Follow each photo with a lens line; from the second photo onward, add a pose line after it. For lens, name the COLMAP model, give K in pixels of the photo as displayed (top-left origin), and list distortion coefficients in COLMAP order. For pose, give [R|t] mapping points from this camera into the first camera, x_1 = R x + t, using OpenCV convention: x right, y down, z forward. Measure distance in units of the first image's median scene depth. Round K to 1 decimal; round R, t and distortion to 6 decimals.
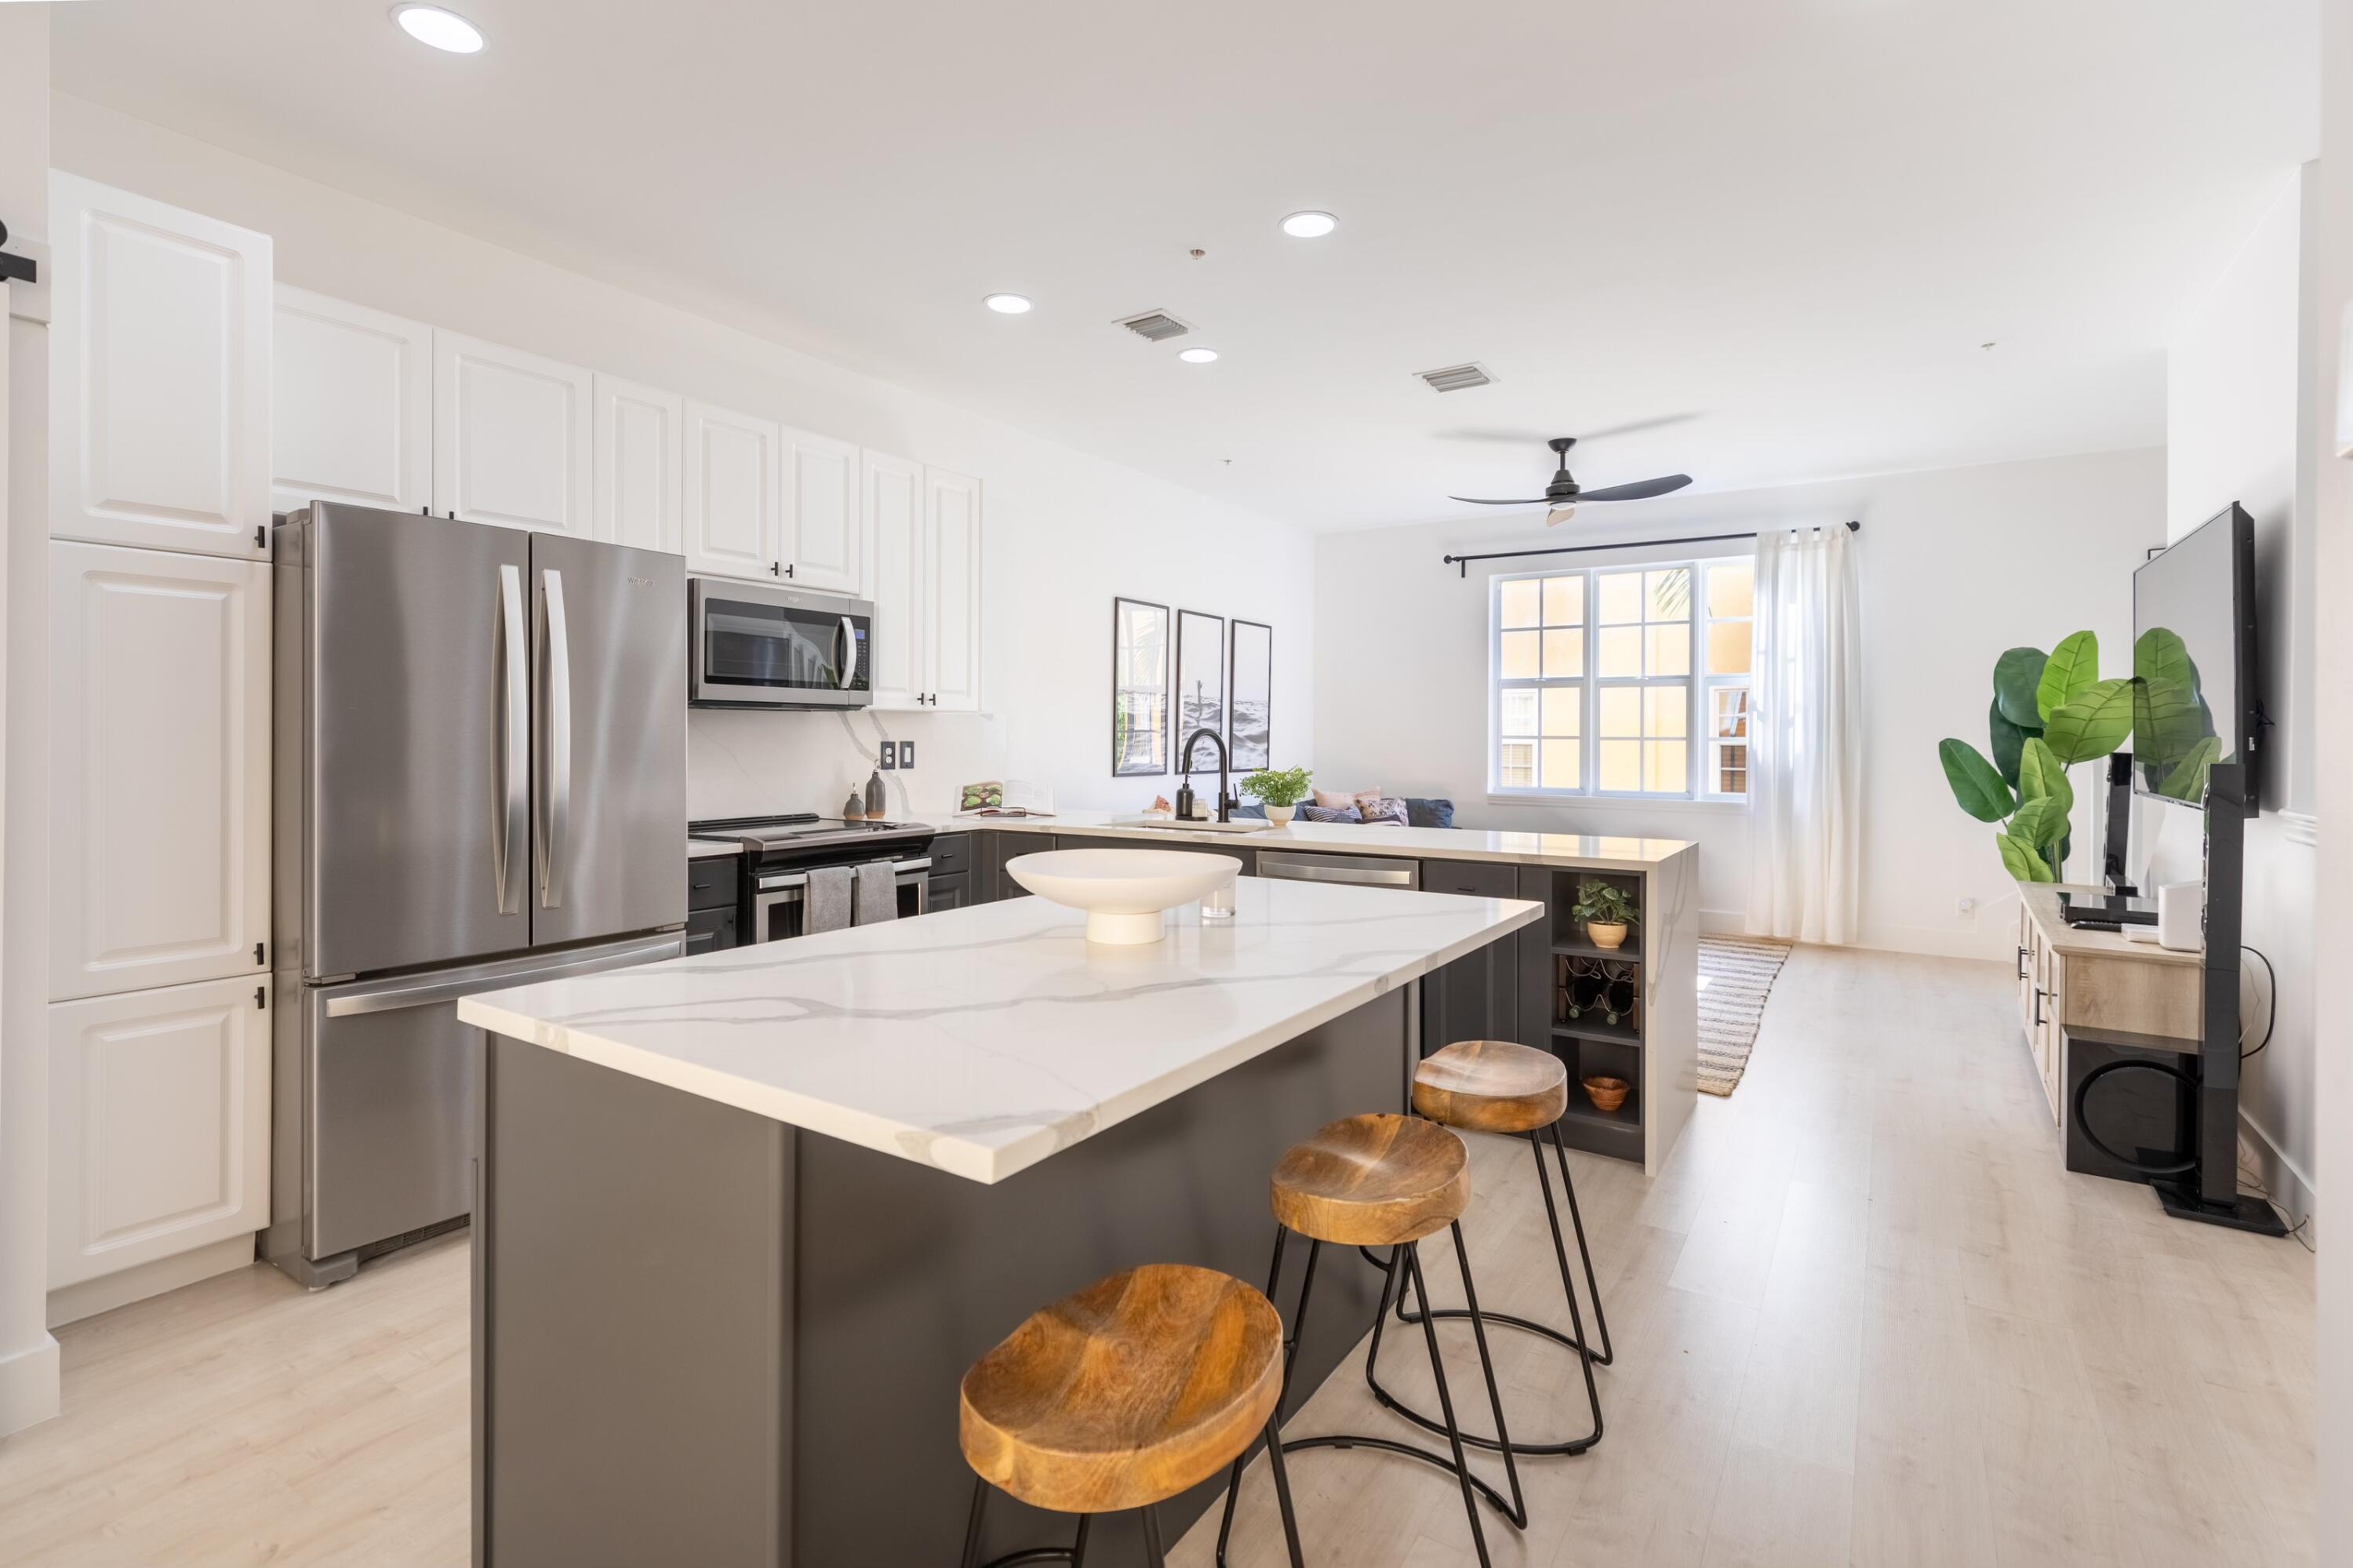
lens RADIAL K [[1108.8, 0, 1194.0], [0, 1108.8, 737.8], [0, 0, 1]] dist [0.005474, 0.000012]
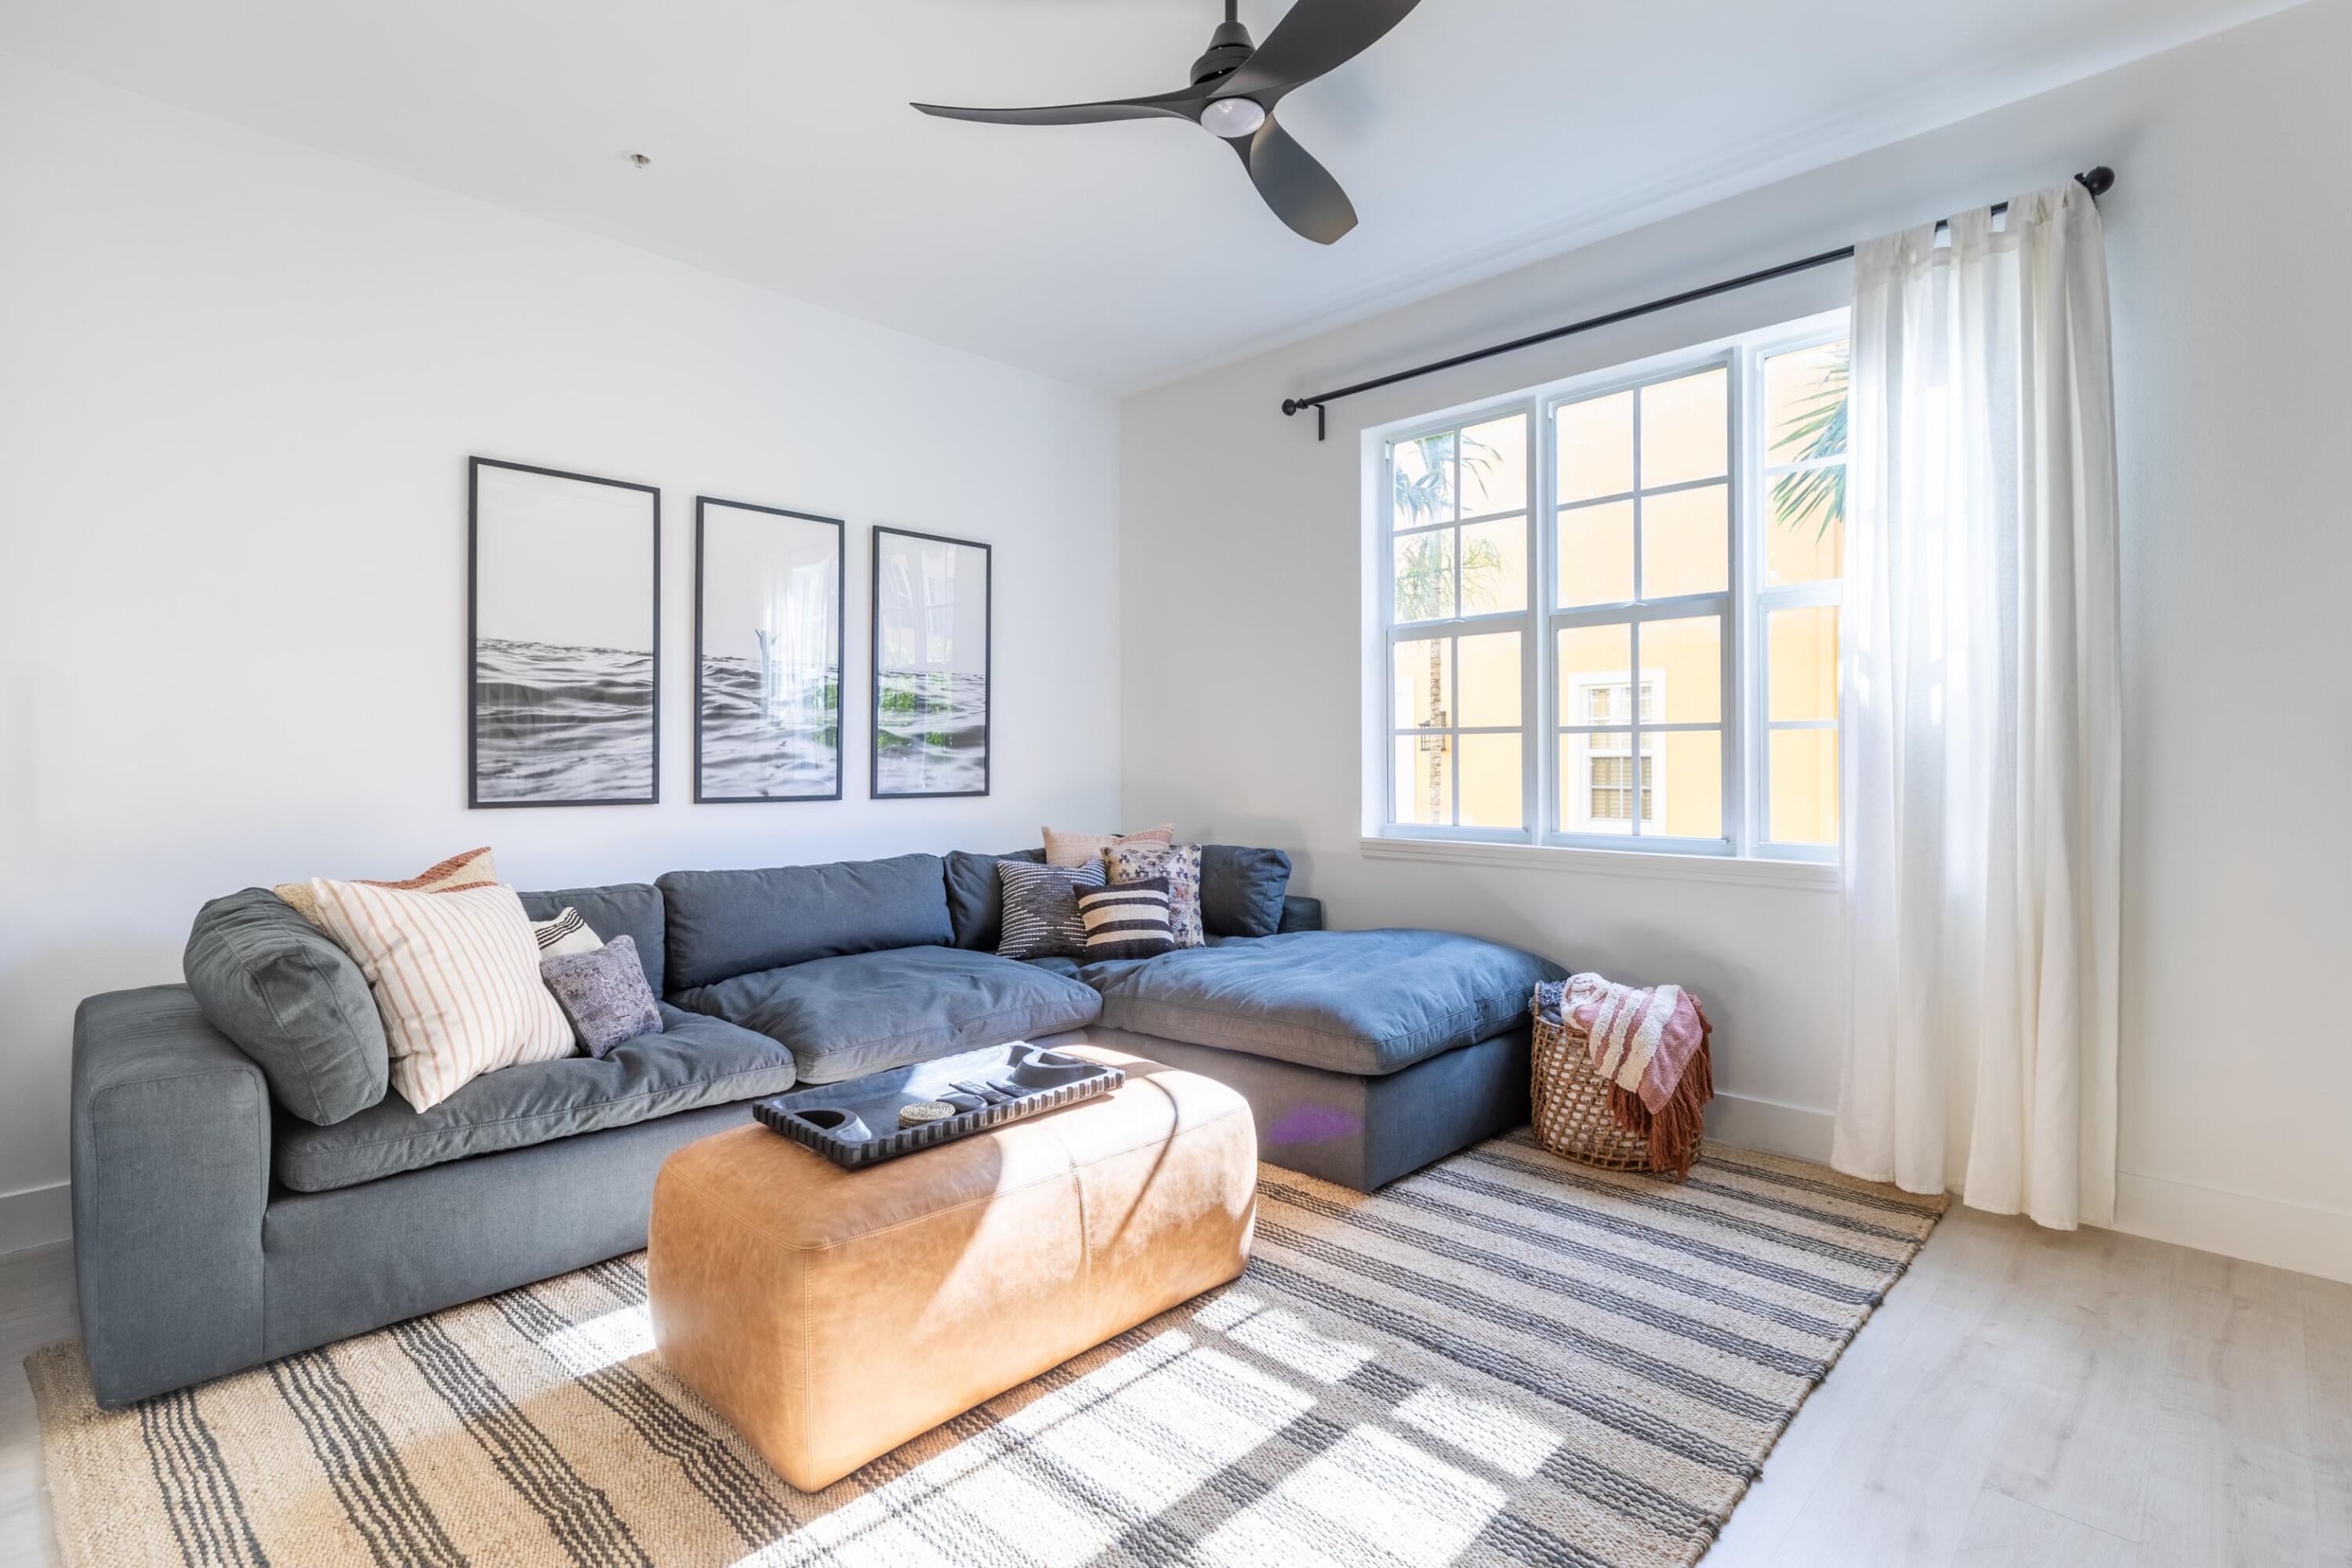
lens RADIAL K [[1129.2, 0, 1218.4], [0, 1129.2, 762.3], [0, 0, 1]] dist [0.001664, 0.000226]
pose [[0.982764, -0.007794, -0.184700, 0.576471], [0.007965, 0.999968, 0.000180, 0.025878], [0.184693, -0.001648, 0.982795, 0.874776]]
